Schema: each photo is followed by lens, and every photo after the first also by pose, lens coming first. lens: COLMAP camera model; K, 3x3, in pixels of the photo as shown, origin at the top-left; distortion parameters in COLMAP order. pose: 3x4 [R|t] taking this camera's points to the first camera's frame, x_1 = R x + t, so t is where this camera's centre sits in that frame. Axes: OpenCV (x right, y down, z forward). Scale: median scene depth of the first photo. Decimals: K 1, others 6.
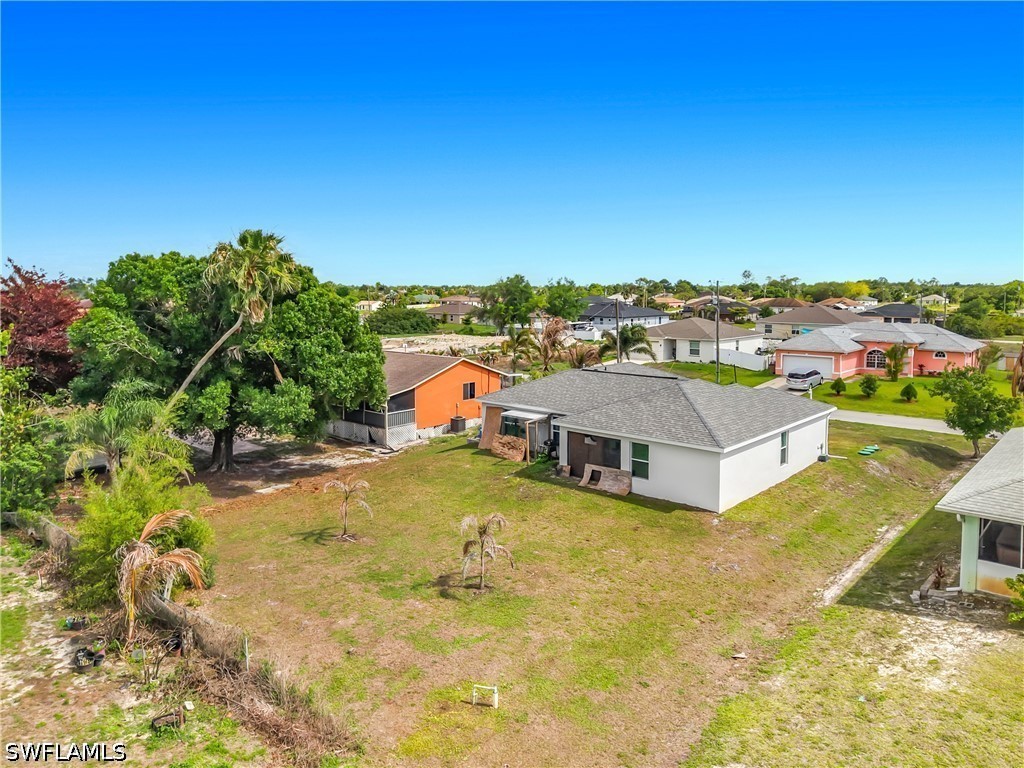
lens RADIAL K [[703.7, 0, 507.5], [0, 703.7, 383.8], [0, 0, 1]] dist [0.018903, -0.014416]
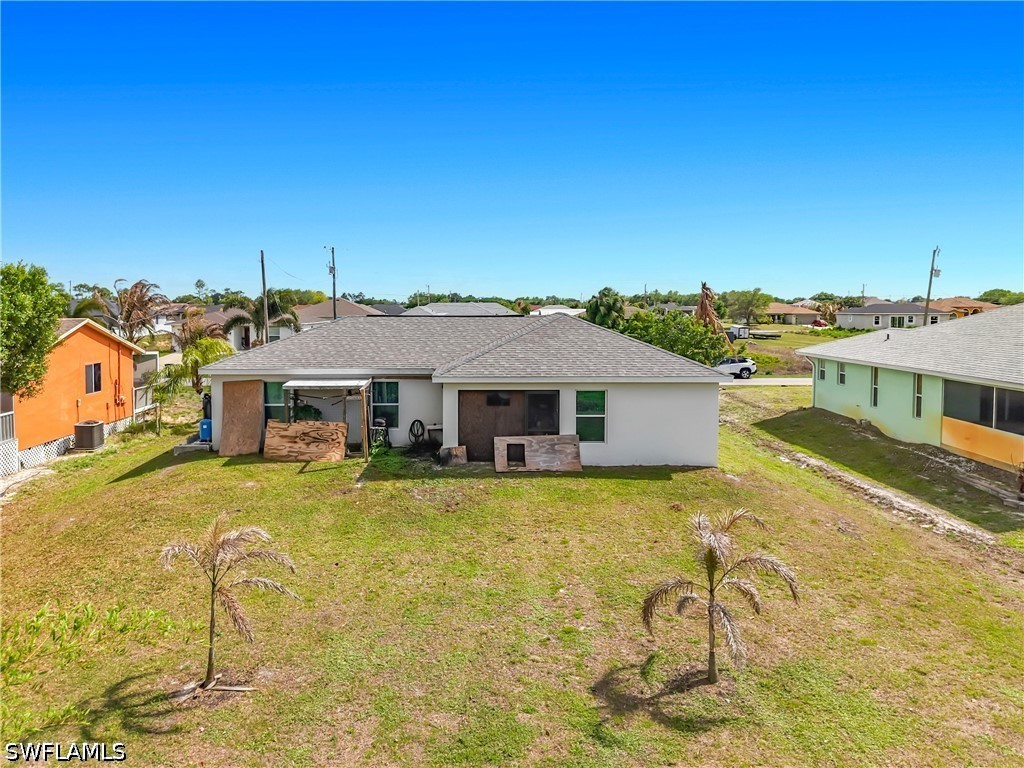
lens RADIAL K [[703.7, 0, 515.0], [0, 703.7, 380.5], [0, 0, 1]] dist [0.018903, -0.014416]
pose [[0.738462, -0.078968, 0.669655, -0.311088], [0.091548, 0.995665, 0.016458, 0.056377], [-0.668052, 0.049152, 0.742490, 0.537069]]
